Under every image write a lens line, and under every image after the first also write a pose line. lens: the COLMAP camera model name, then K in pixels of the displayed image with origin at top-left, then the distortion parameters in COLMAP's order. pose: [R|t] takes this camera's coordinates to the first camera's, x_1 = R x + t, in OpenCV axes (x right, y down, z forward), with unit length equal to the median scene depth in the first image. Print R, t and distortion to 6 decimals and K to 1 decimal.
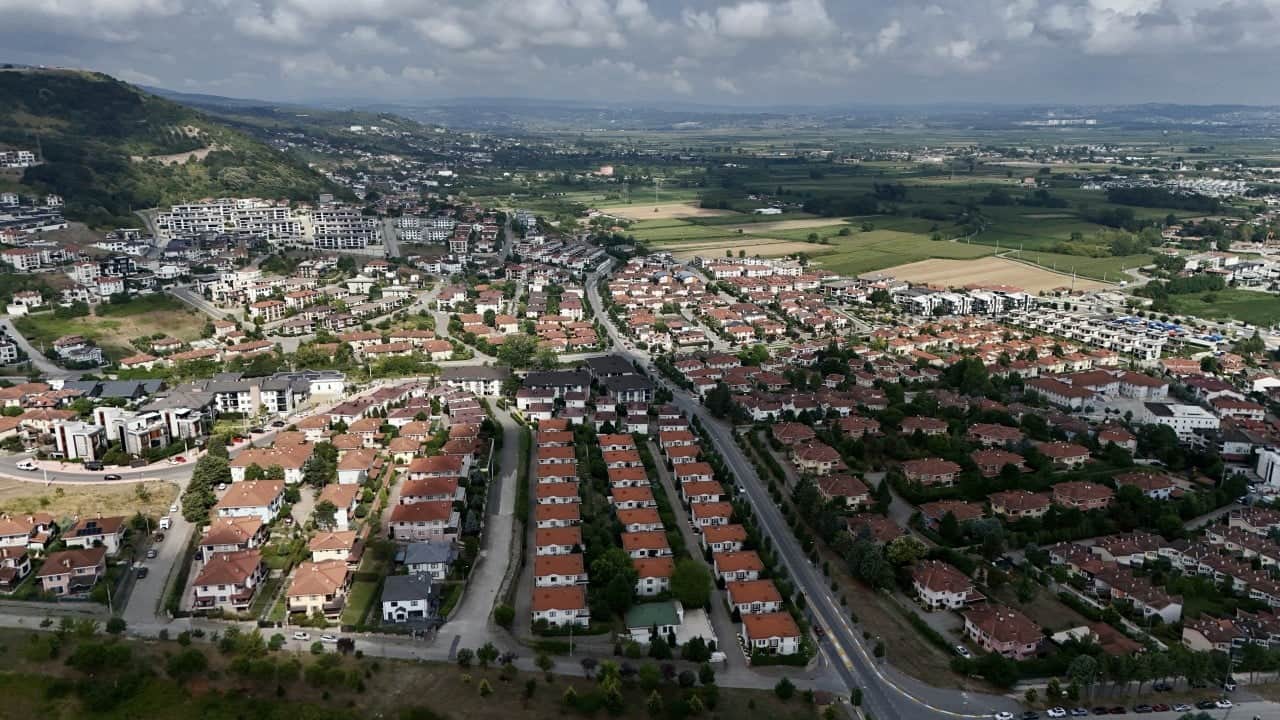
lens RADIAL K [[945.7, 0, 640.0], [0, 945.7, 360.0], [0, 0, 1]] dist [0.091024, -0.093988]
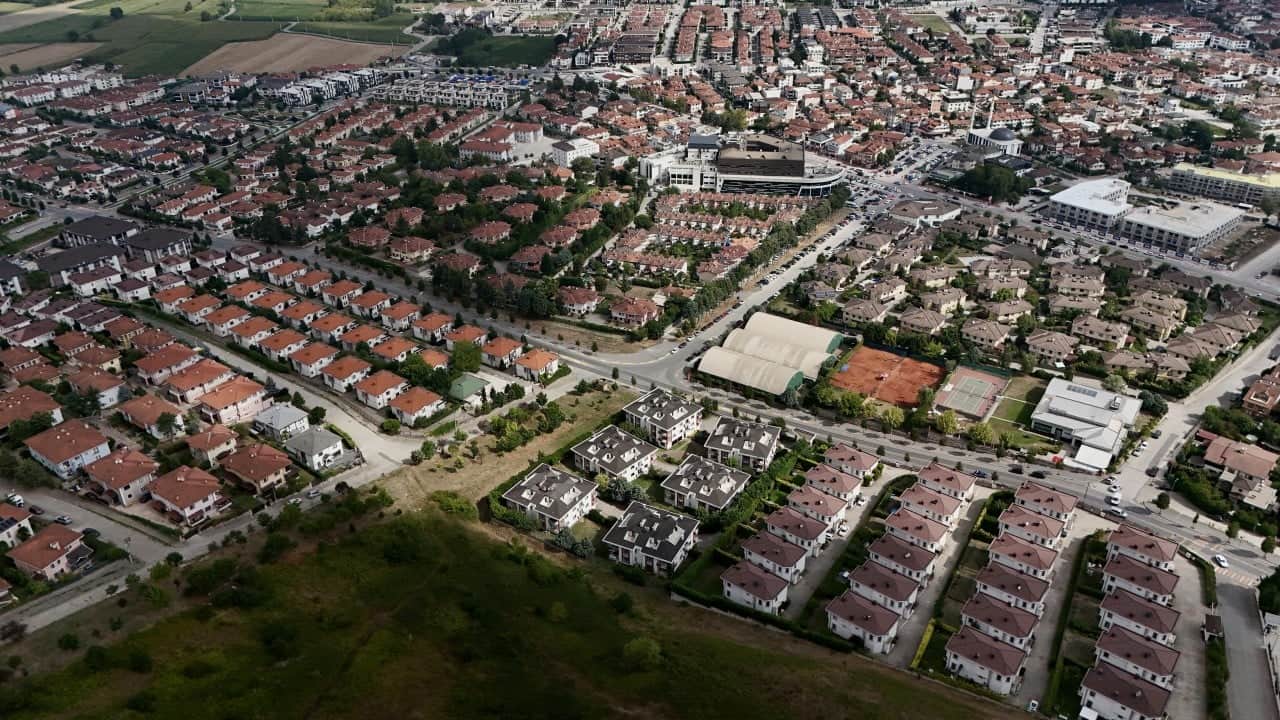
lens RADIAL K [[945.7, 0, 640.0], [0, 945.7, 360.0], [0, 0, 1]] dist [0.091024, -0.093988]
pose [[0.660139, -0.371479, 0.652855, -0.281267], [0.199528, 0.924646, 0.324375, -0.061236], [-0.724158, -0.083870, 0.684515, -0.034403]]
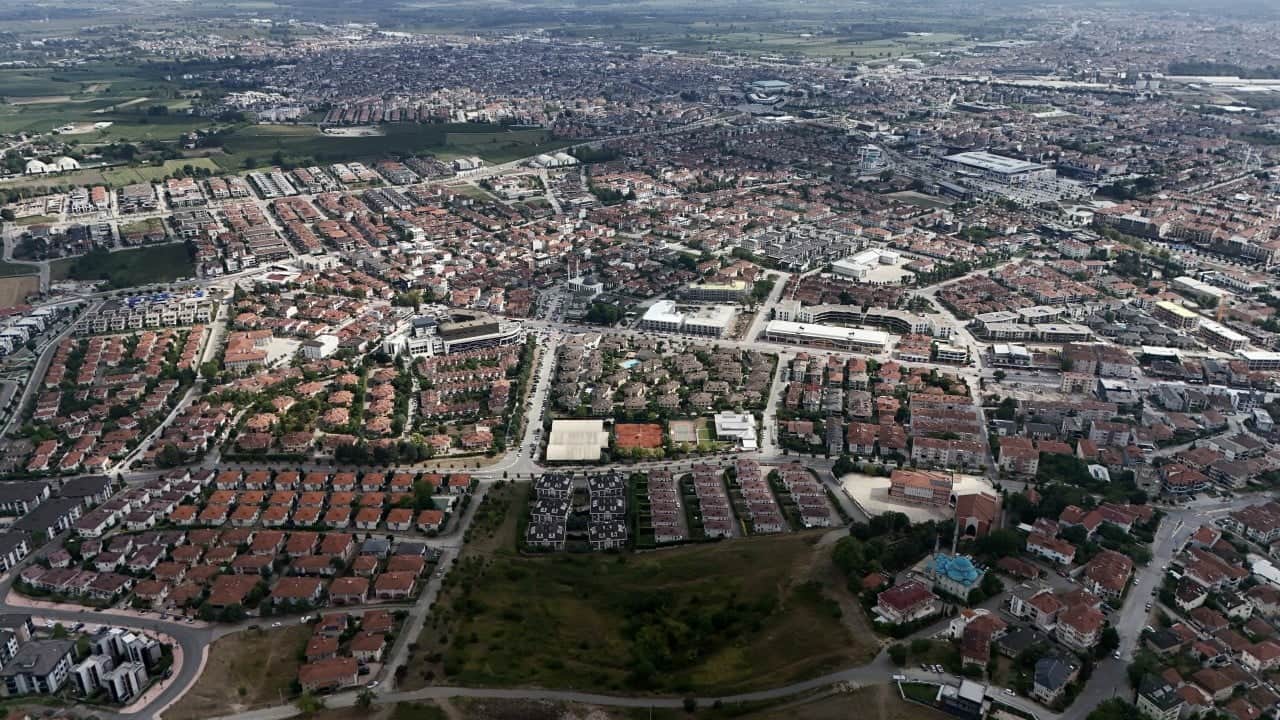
lens RADIAL K [[945.7, 0, 640.0], [0, 945.7, 360.0], [0, 0, 1]] dist [0.091024, -0.093988]
pose [[0.132177, -0.395844, 0.908756, -0.789113], [0.252894, 0.899926, 0.355215, -0.312042], [-0.958423, 0.182867, 0.219056, -0.001760]]
